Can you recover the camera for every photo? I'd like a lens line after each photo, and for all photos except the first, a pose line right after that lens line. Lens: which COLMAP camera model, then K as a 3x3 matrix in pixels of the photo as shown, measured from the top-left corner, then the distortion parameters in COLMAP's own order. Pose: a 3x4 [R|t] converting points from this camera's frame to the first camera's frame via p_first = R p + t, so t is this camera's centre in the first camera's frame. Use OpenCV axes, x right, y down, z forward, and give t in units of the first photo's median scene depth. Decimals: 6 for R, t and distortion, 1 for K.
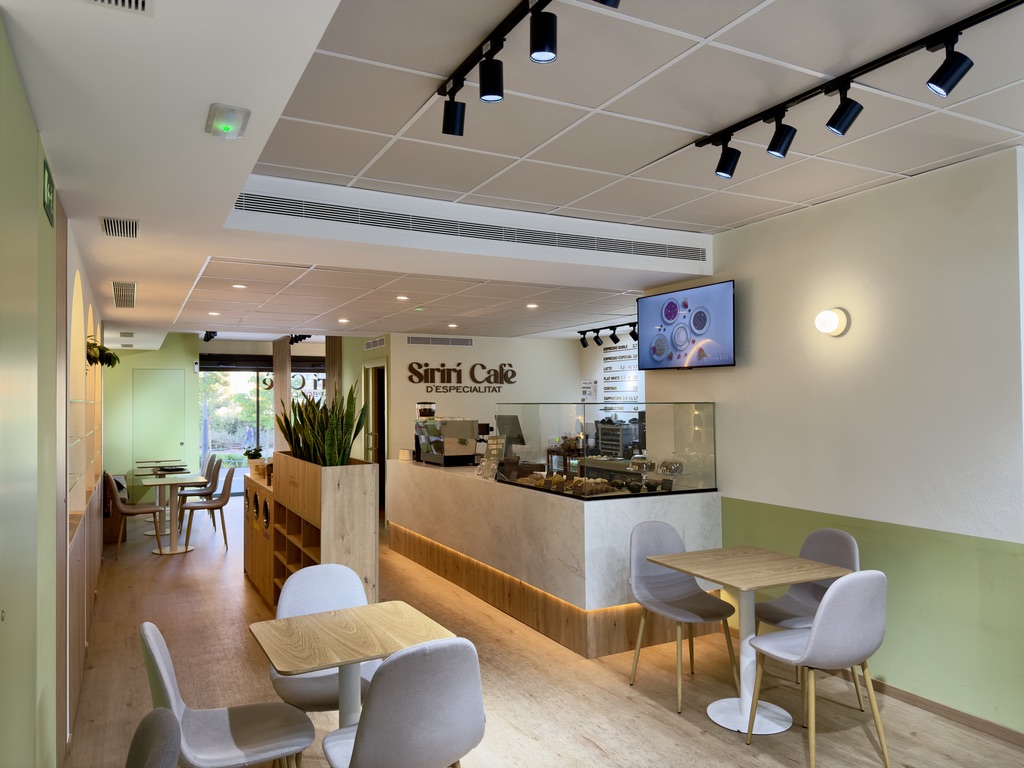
lens RADIAL K [[717.3, 0, 512.0], [0, 717.3, 384.0], [0, 0, 1]] dist [0.104885, -0.148358]
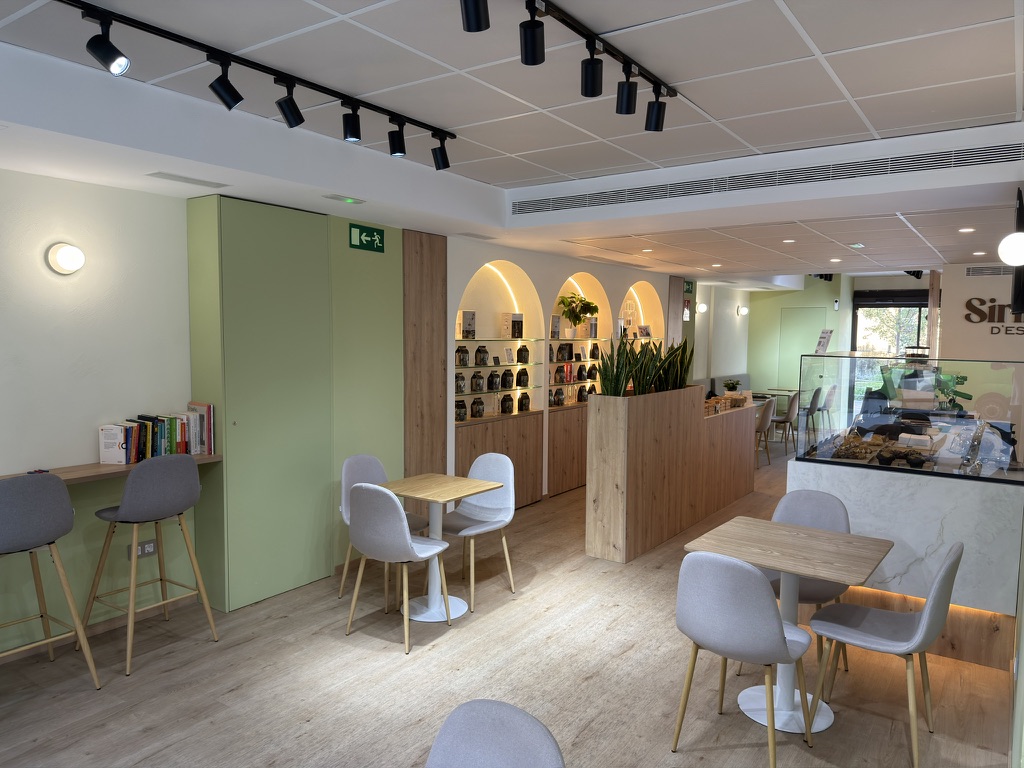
lens RADIAL K [[717.3, 0, 512.0], [0, 717.3, 384.0], [0, 0, 1]] dist [0.104885, -0.148358]
pose [[0.454093, 0.081044, -0.887260, 0.384069], [0.005614, 0.995574, 0.093811, -0.013149], [0.890936, -0.047580, 0.451629, 0.127235]]
